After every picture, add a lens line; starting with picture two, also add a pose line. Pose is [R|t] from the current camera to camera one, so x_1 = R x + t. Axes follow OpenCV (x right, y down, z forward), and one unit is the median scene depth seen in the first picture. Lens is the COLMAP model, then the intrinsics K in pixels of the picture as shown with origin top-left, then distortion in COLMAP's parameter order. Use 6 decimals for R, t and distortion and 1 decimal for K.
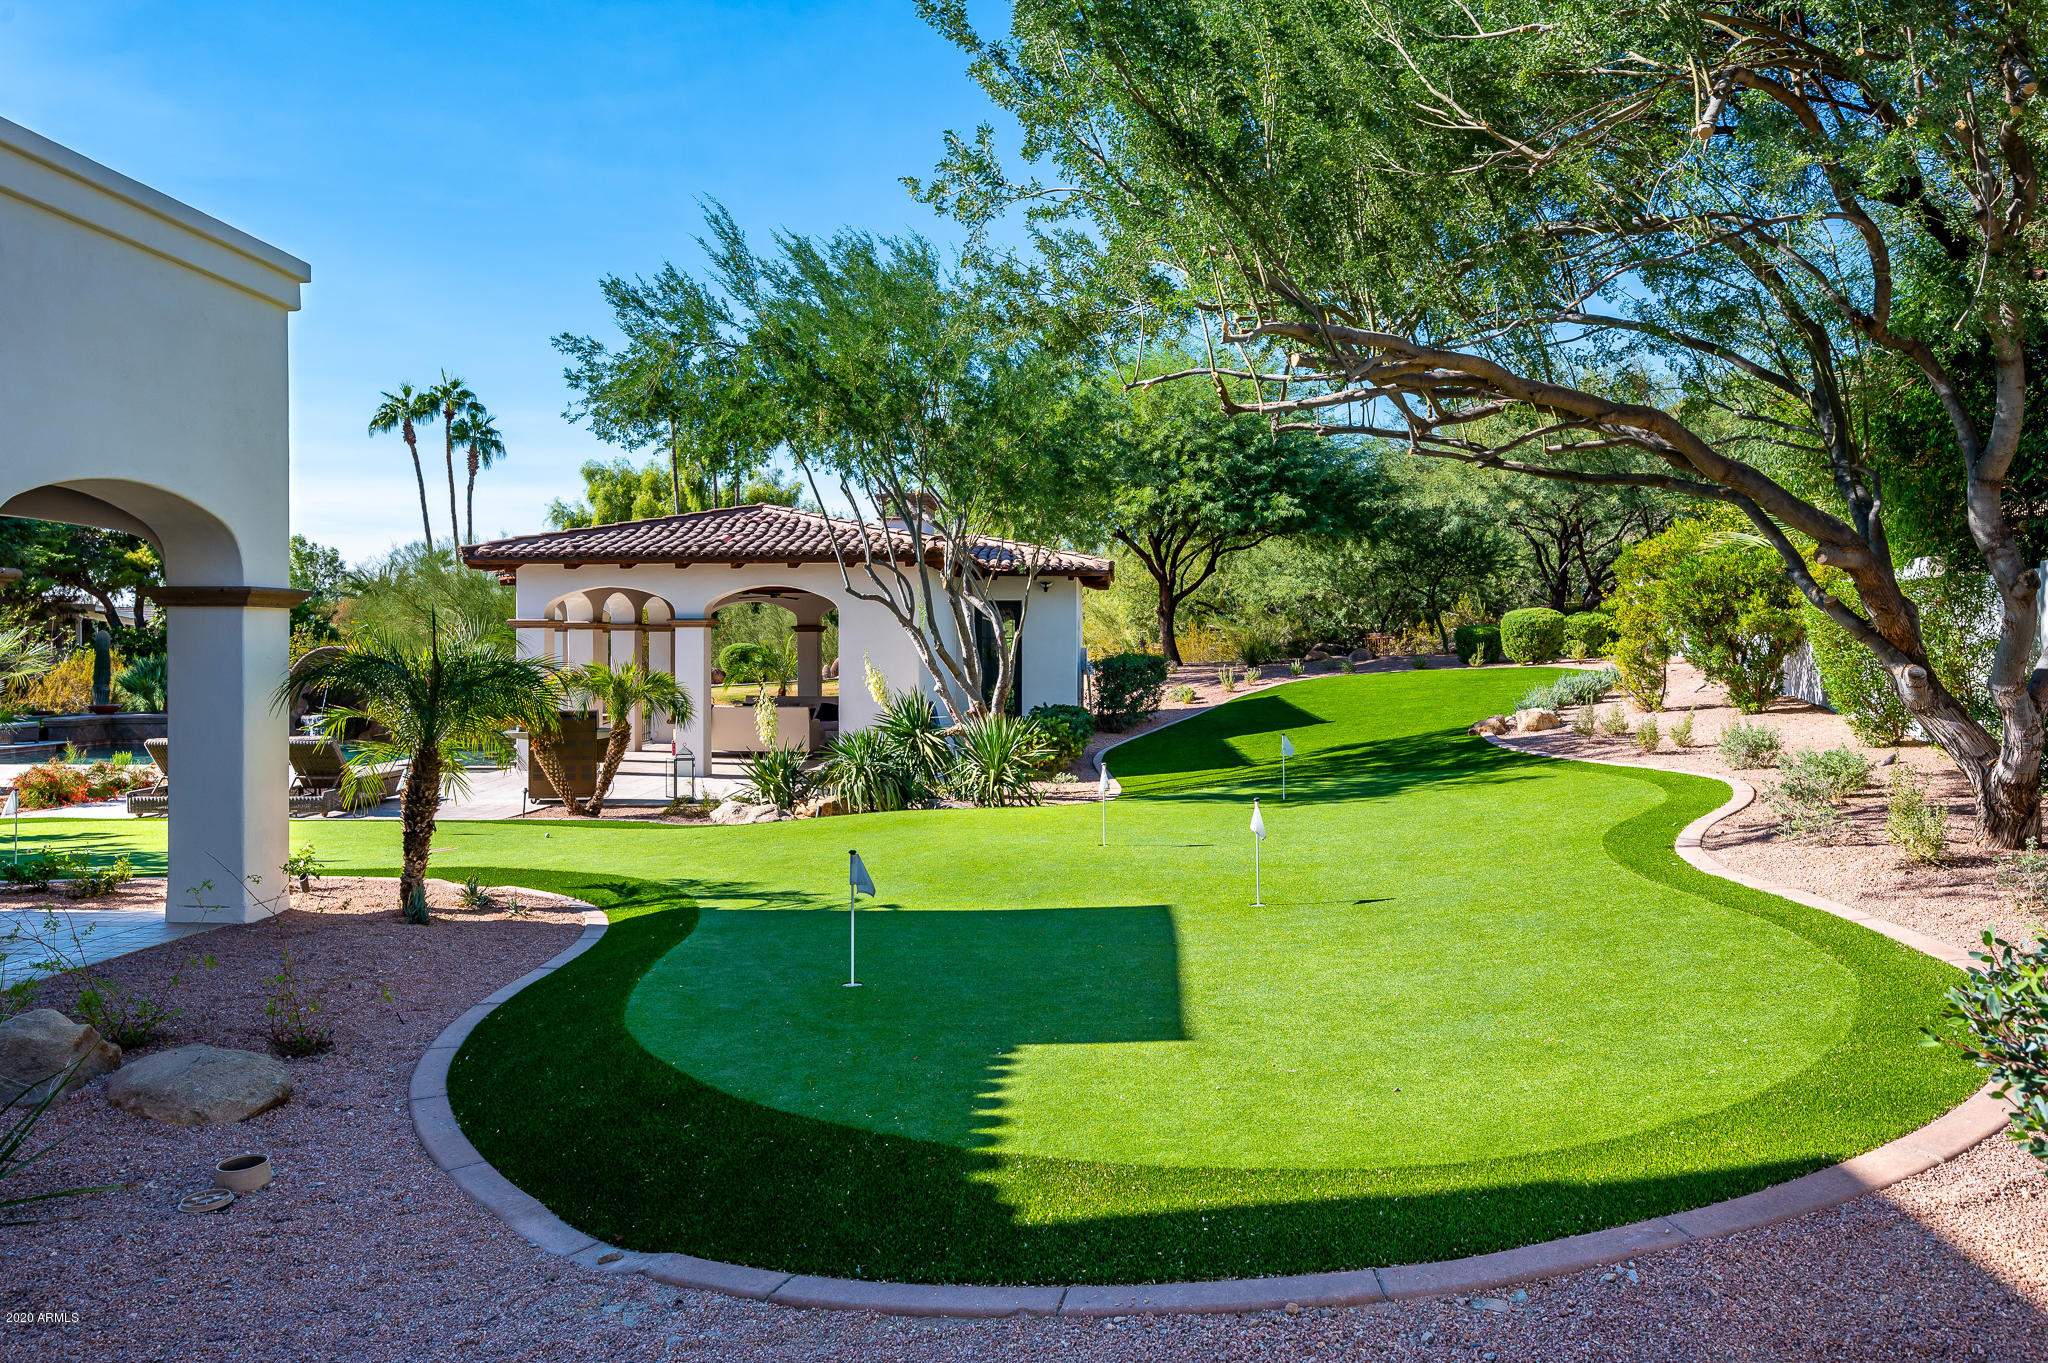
lens RADIAL K [[1402.6, 0, 1023.5], [0, 1402.6, 670.6], [0, 0, 1]] dist [0.004288, 0.000919]
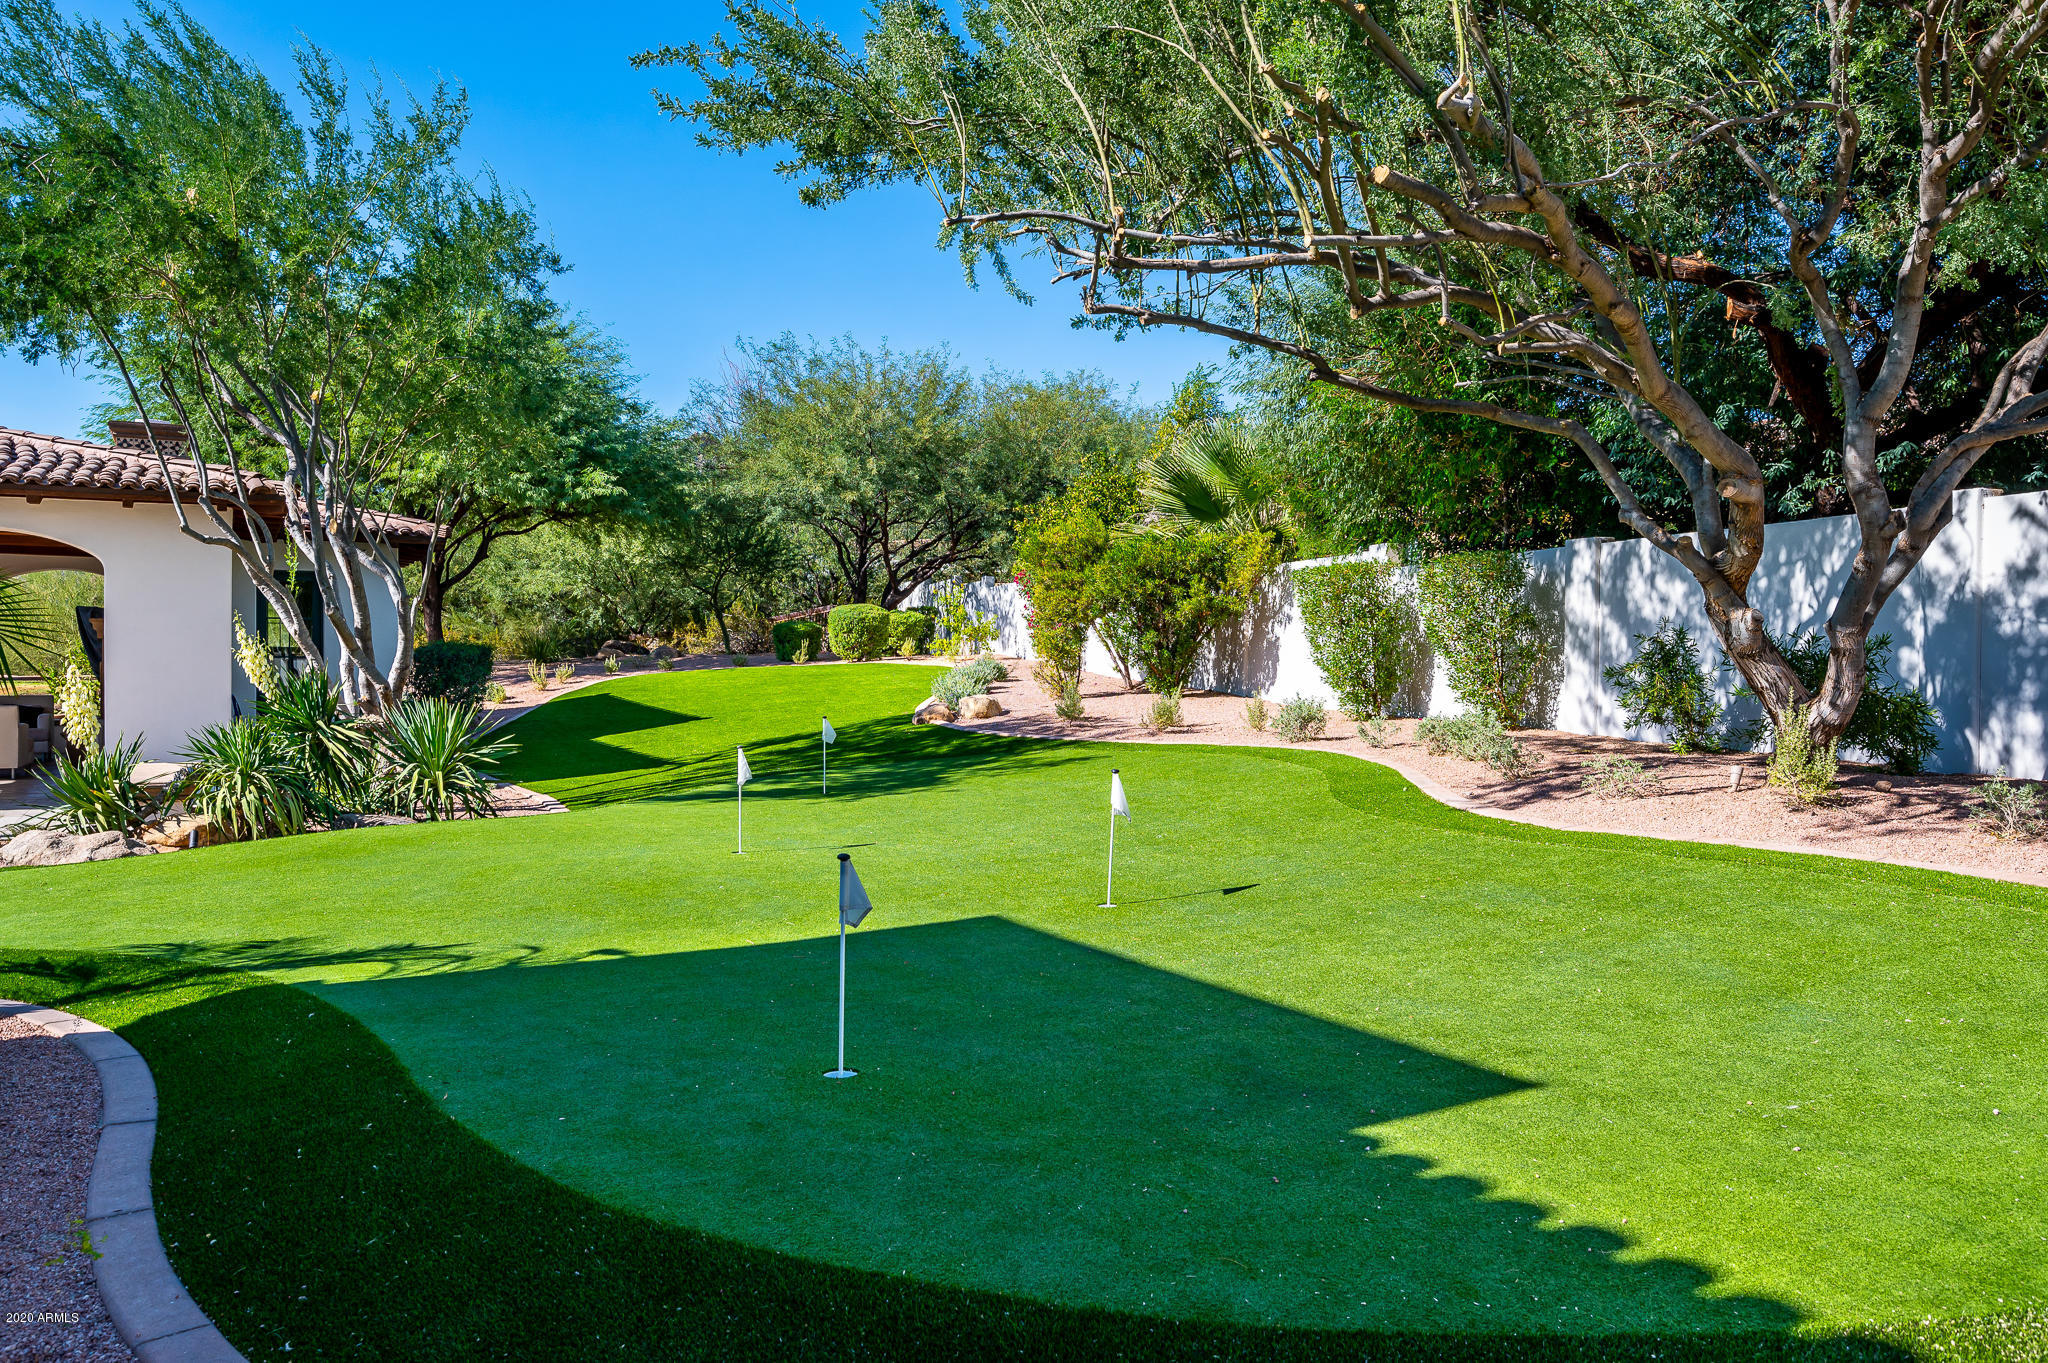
lens RADIAL K [[1464.2, 0, 1025.5], [0, 1464.2, 695.1], [0, 0, 1]] dist [-0.001049, -0.002324]
pose [[0.864569, -0.005542, 0.502483, -0.110897], [-0.000411, 0.999931, 0.011736, 0.015261], [-0.502513, -0.010353, 0.864508, 0.122373]]
